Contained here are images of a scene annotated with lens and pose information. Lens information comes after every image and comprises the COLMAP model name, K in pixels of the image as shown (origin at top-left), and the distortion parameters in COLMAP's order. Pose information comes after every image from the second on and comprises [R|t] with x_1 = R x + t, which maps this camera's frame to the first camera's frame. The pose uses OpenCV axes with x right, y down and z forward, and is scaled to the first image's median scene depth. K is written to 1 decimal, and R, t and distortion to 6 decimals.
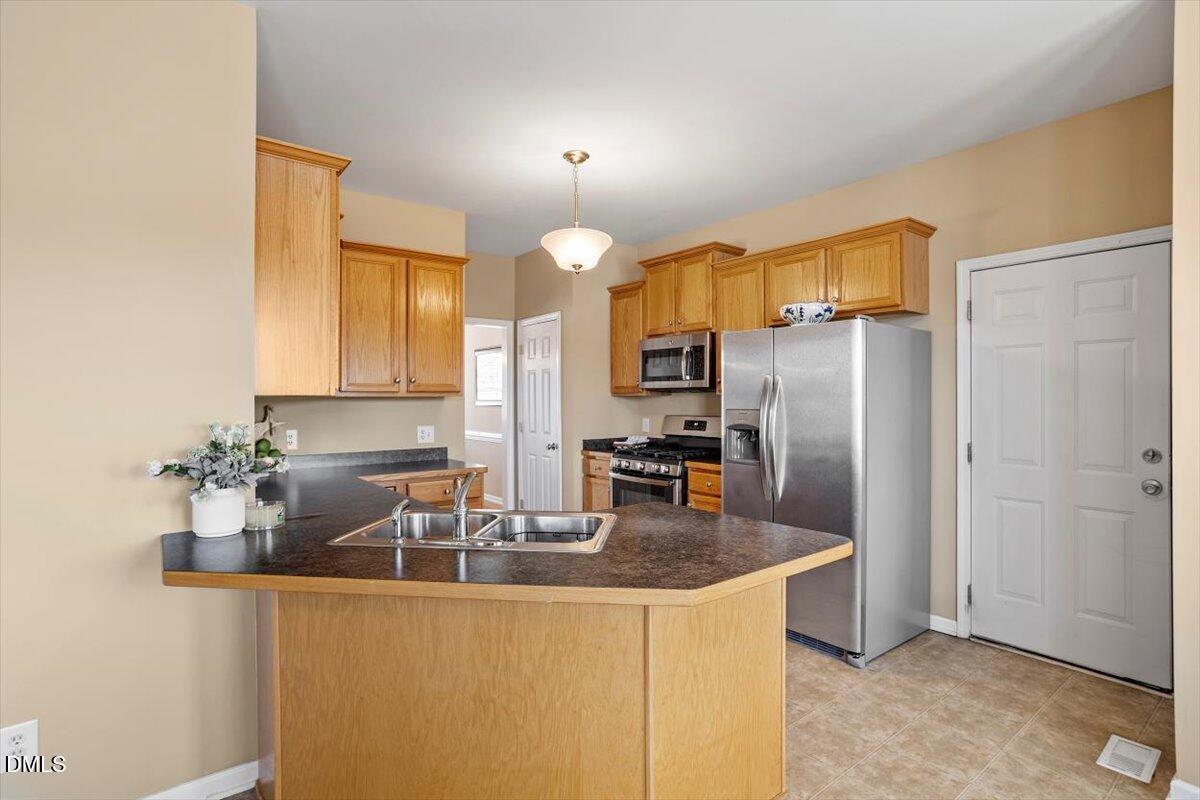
lens RADIAL K [[594.3, 0, 600.0], [0, 594.3, 400.0], [0, 0, 1]] dist [-0.004353, 0.013733]
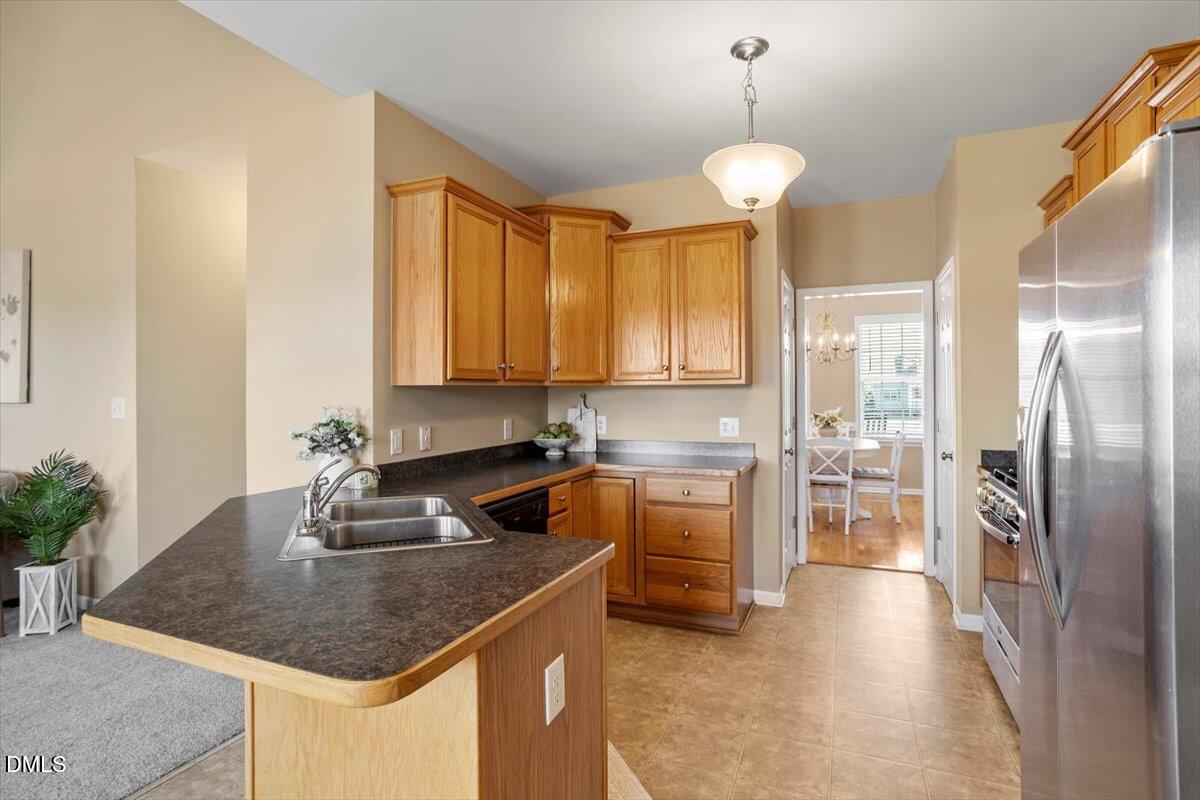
lens RADIAL K [[599.0, 0, 598.8], [0, 599.0, 385.1], [0, 0, 1]] dist [-0.077890, 0.038880]
pose [[0.485285, -0.005900, -0.874336, 0.512093], [0.000924, 0.999980, -0.006235, 0.000604], [0.874356, 0.002218, 0.485281, 0.517595]]
